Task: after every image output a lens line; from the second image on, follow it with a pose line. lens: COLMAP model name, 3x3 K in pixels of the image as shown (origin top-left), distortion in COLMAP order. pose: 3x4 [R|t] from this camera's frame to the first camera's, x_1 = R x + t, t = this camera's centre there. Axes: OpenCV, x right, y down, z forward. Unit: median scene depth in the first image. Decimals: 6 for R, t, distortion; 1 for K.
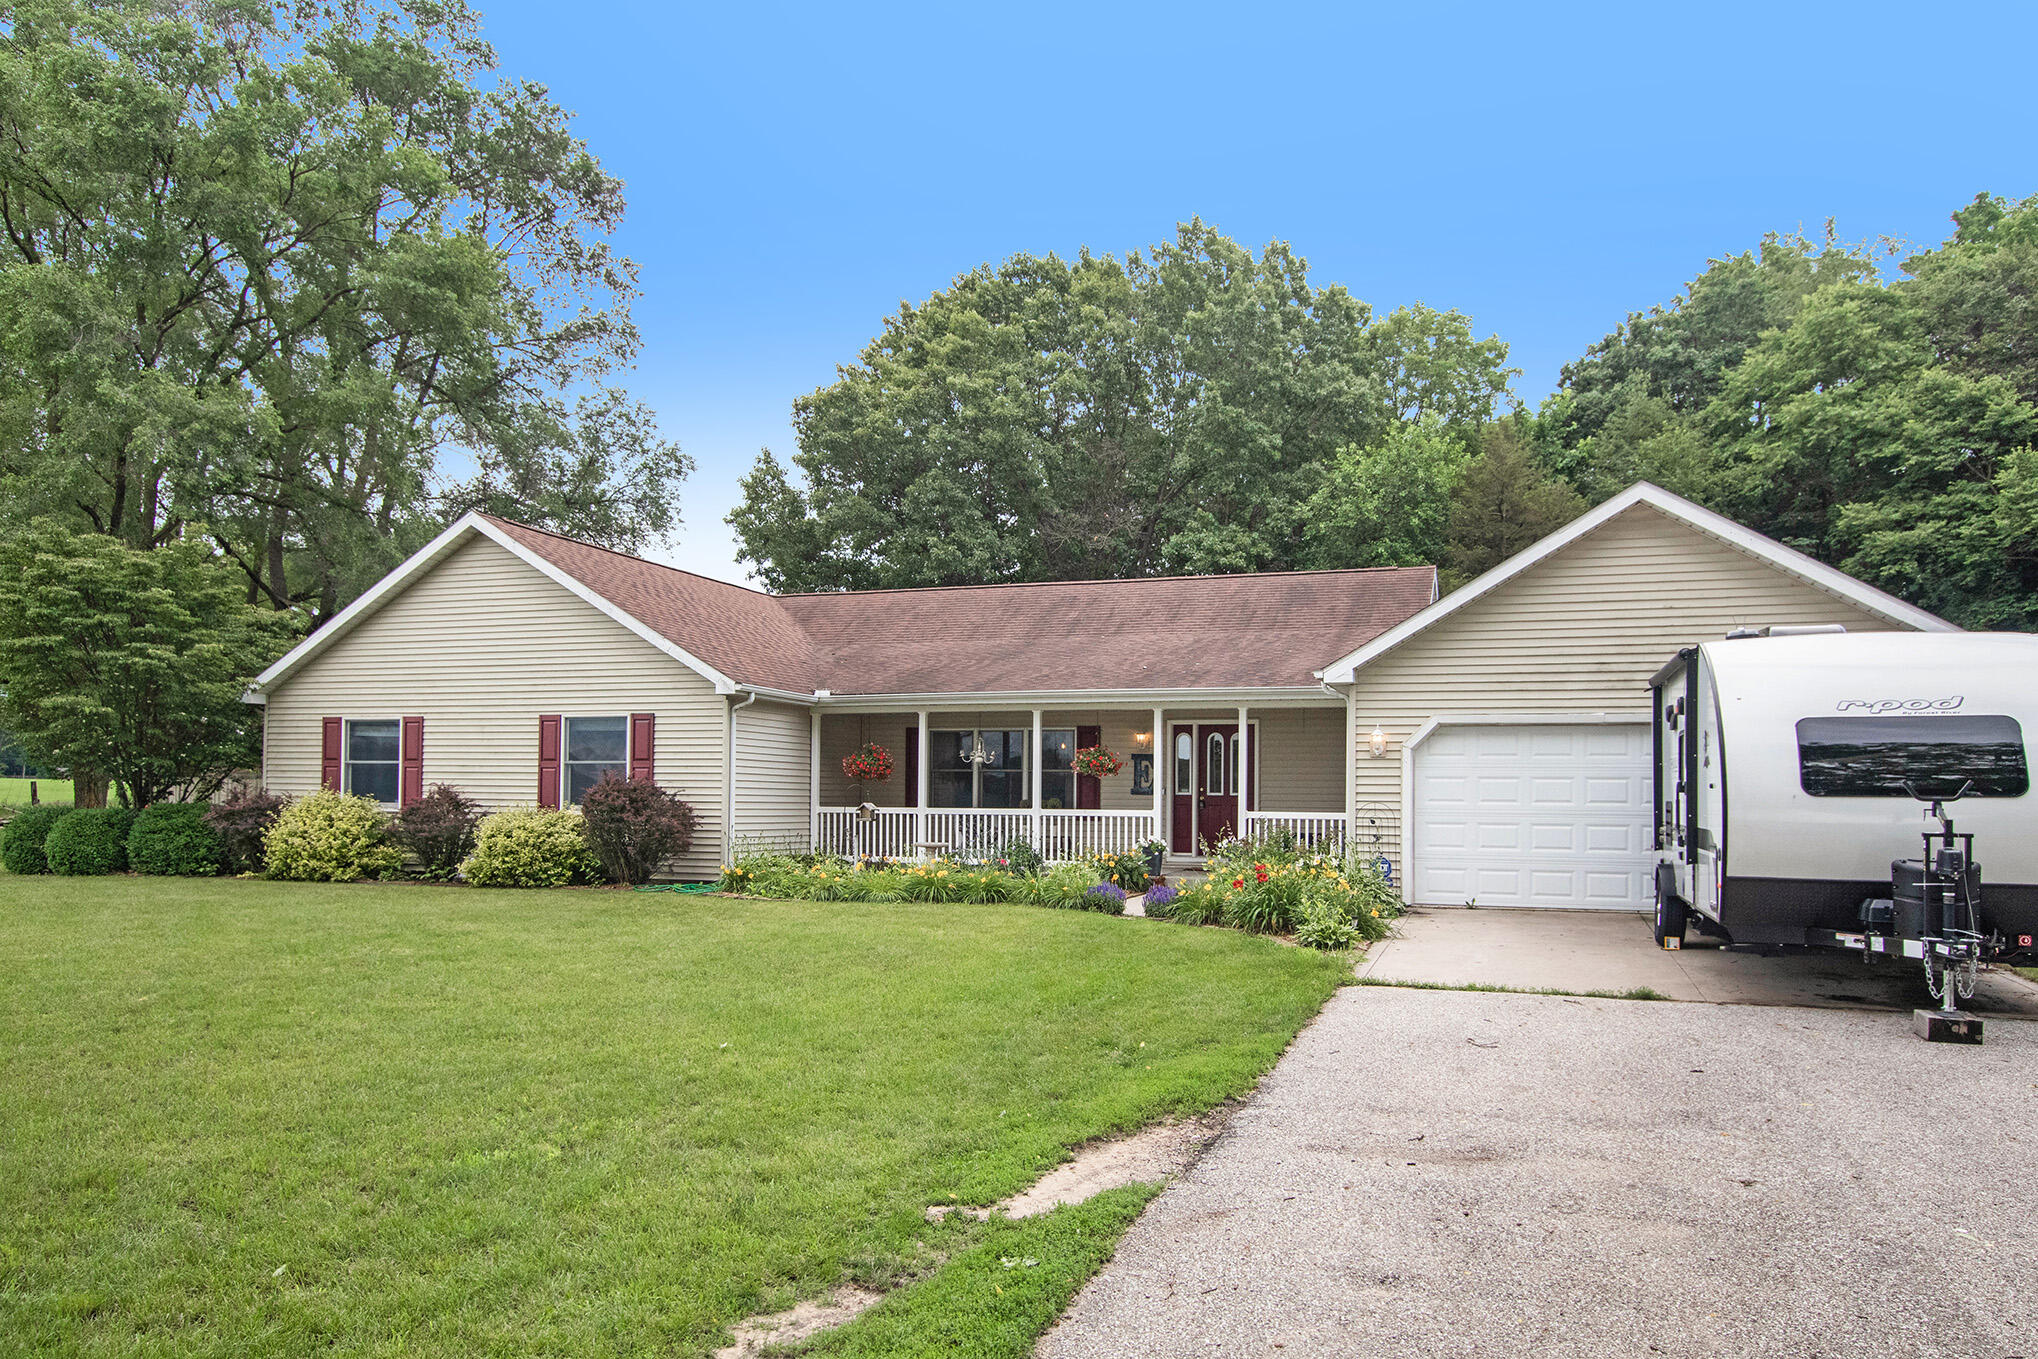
lens RADIAL K [[1409.7, 0, 1017.8], [0, 1409.7, 667.3], [0, 0, 1]] dist [0.003734, -0.008332]
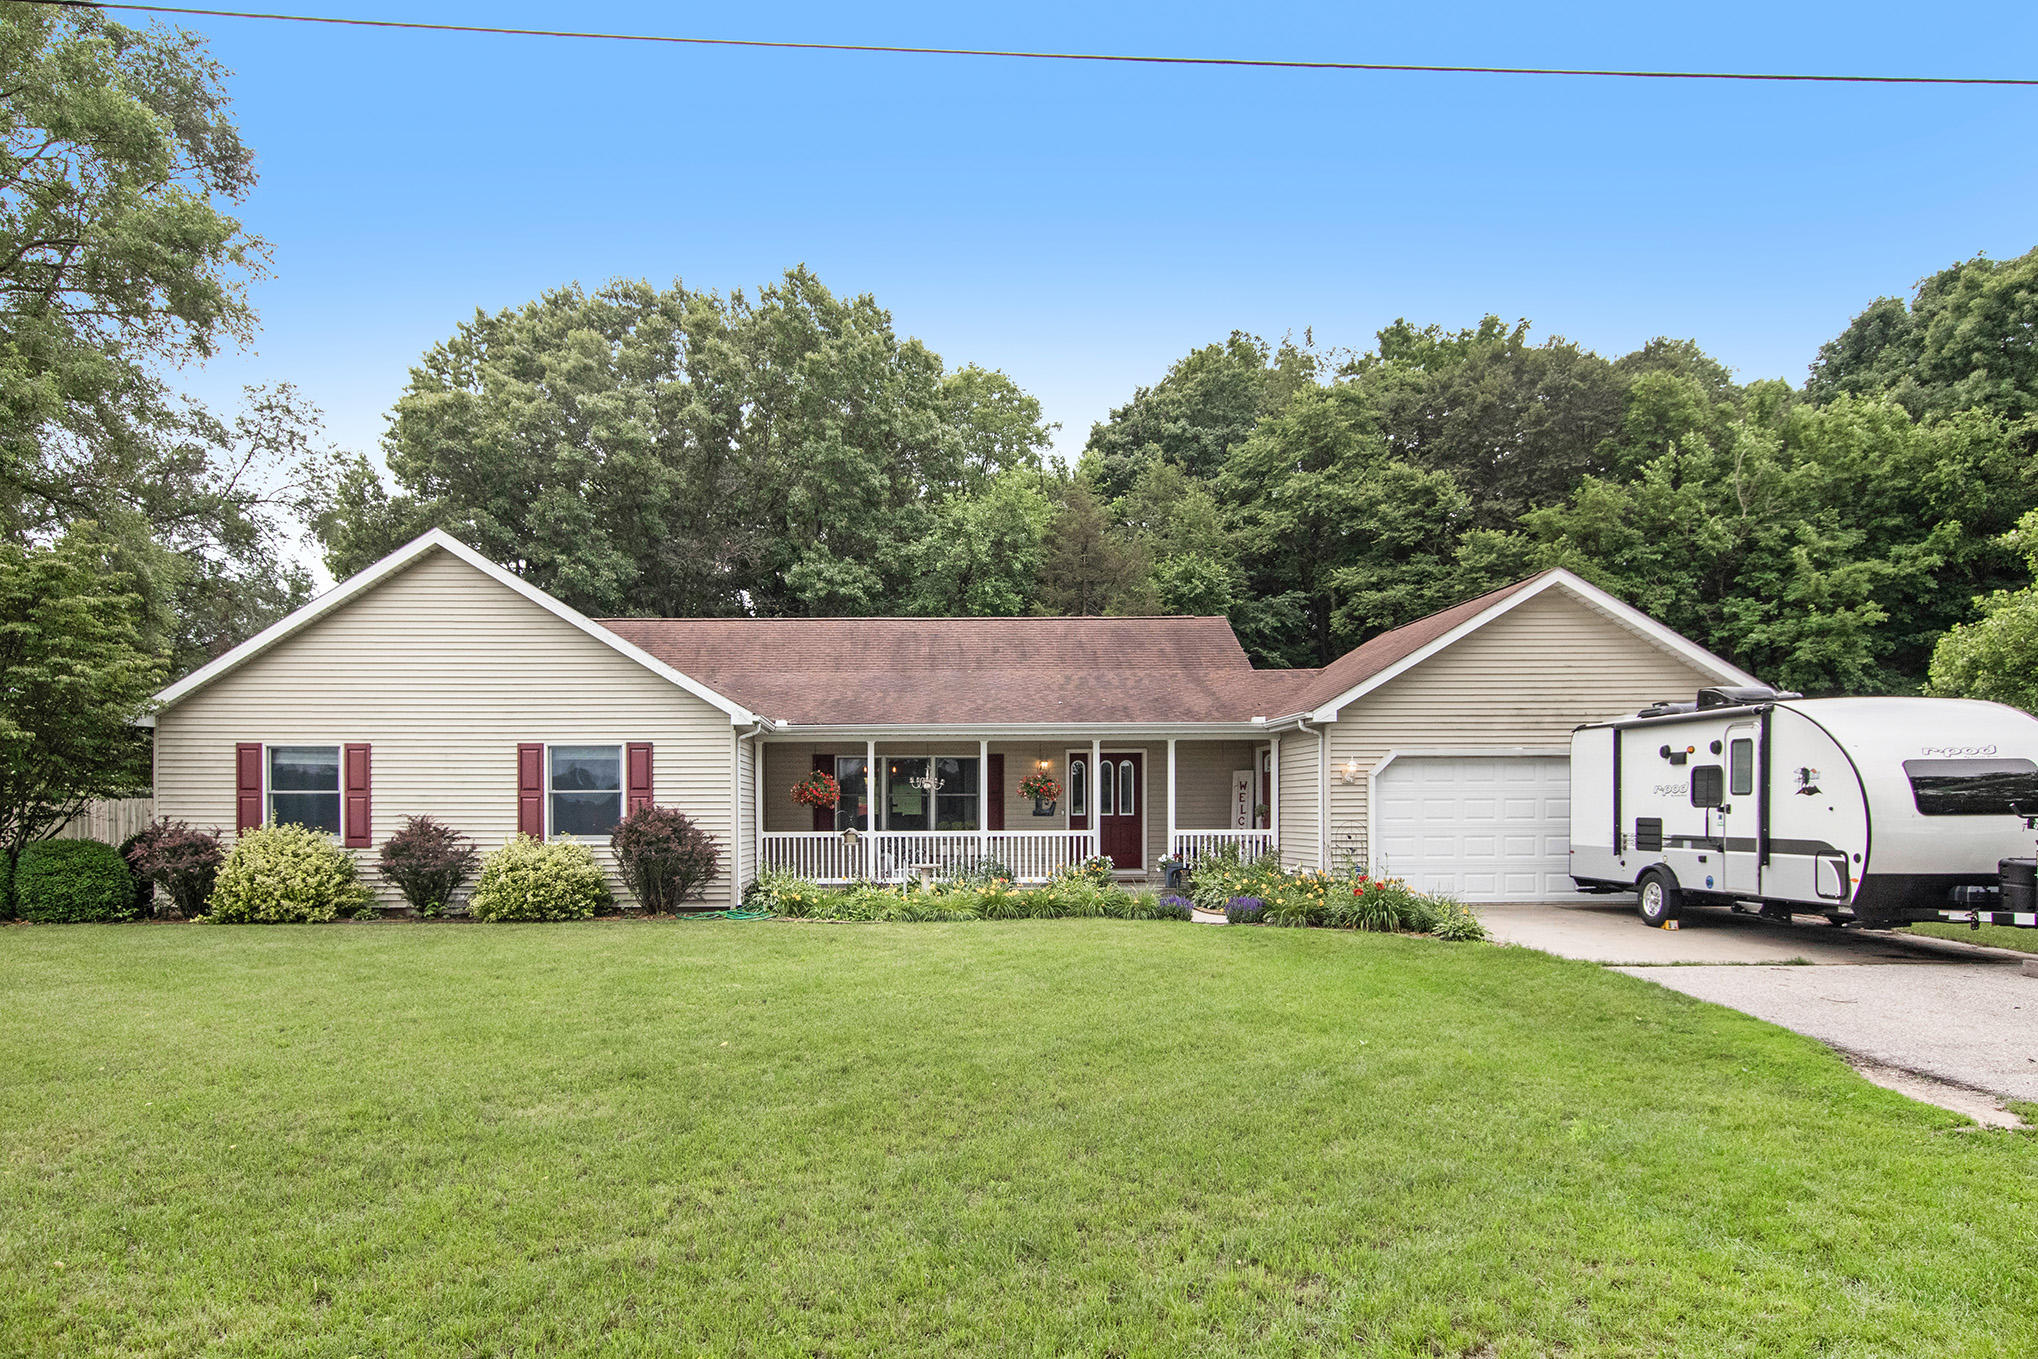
lens RADIAL K [[1344.4, 0, 1020.0], [0, 1344.4, 690.9], [0, 0, 1]] dist [-0.005451, -0.004695]
pose [[0.939301, 0.018536, 0.342593, -0.252183], [-0.019054, 0.999817, -0.001856, -0.004917], [-0.342564, -0.004784, 0.939482, 0.012180]]
